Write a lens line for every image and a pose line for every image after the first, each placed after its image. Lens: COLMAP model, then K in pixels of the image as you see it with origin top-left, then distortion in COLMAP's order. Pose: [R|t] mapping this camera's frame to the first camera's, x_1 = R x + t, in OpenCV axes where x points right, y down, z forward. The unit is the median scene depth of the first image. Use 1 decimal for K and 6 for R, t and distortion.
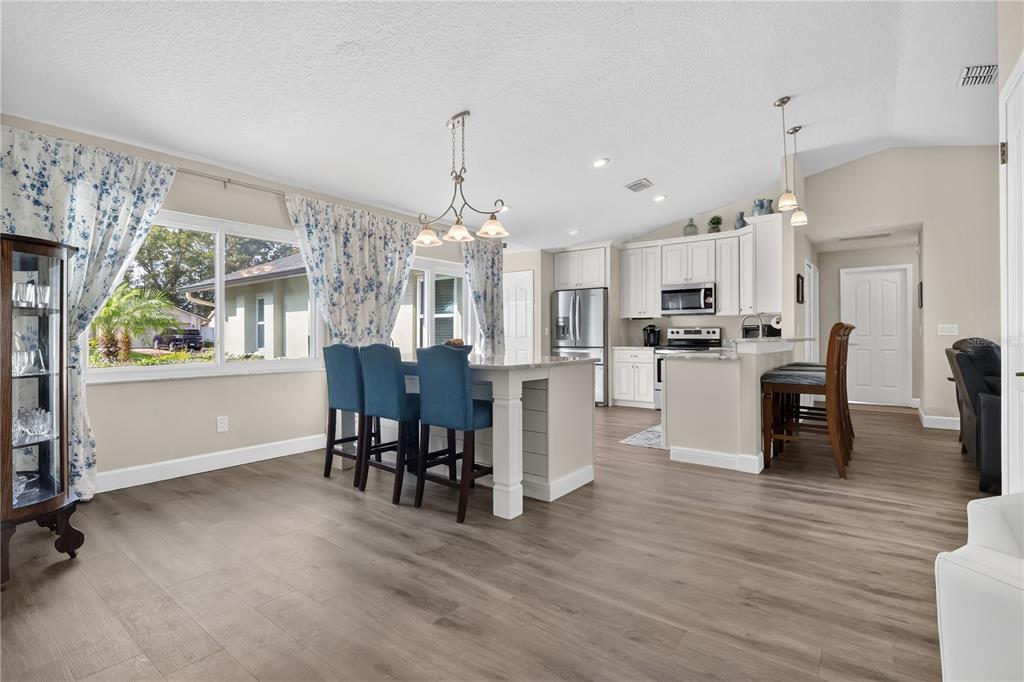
lens RADIAL K [[476.4, 0, 488.4], [0, 476.4, 333.4], [0, 0, 1]] dist [-0.016346, 0.001019]
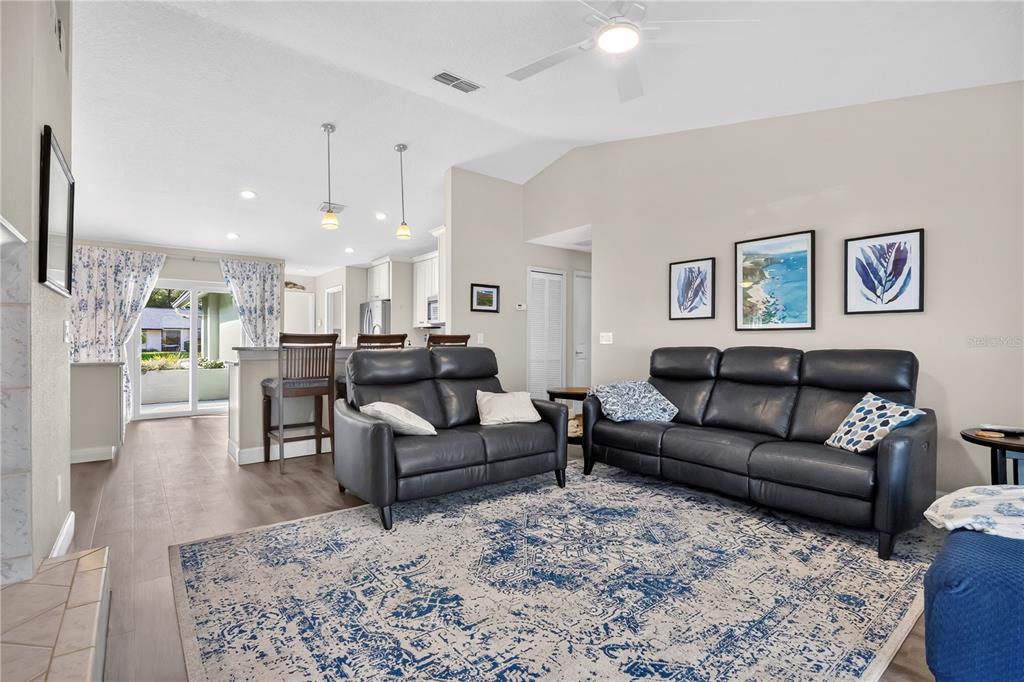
lens RADIAL K [[476.4, 0, 509.3], [0, 476.4, 344.9], [0, 0, 1]] dist [-0.016346, 0.001019]
pose [[0.973752, 0.003541, -0.227586, 0.782748], [-0.001451, 0.999955, 0.009349, -0.003294], [0.227609, -0.008774, 0.973713, 0.010766]]
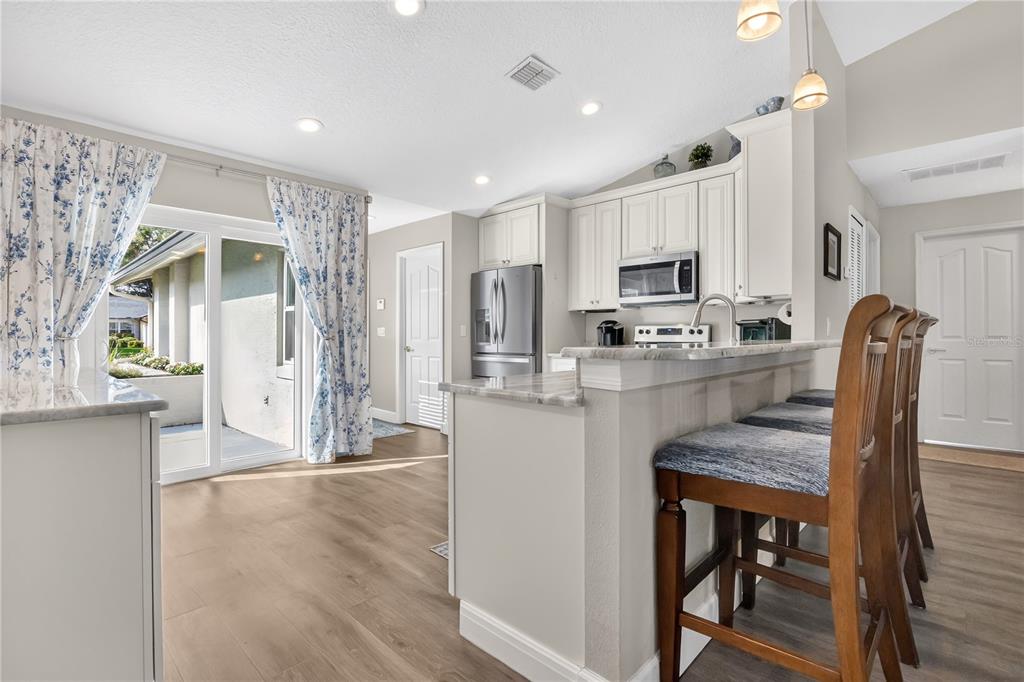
lens RADIAL K [[476.4, 0, 511.9], [0, 476.4, 336.6], [0, 0, 1]] dist [-0.016346, 0.001019]
pose [[0.996373, 0.002474, -0.085058, 0.273955], [-0.001907, 0.999975, 0.006741, 0.000366], [0.085072, -0.006555, 0.996353, 0.343532]]
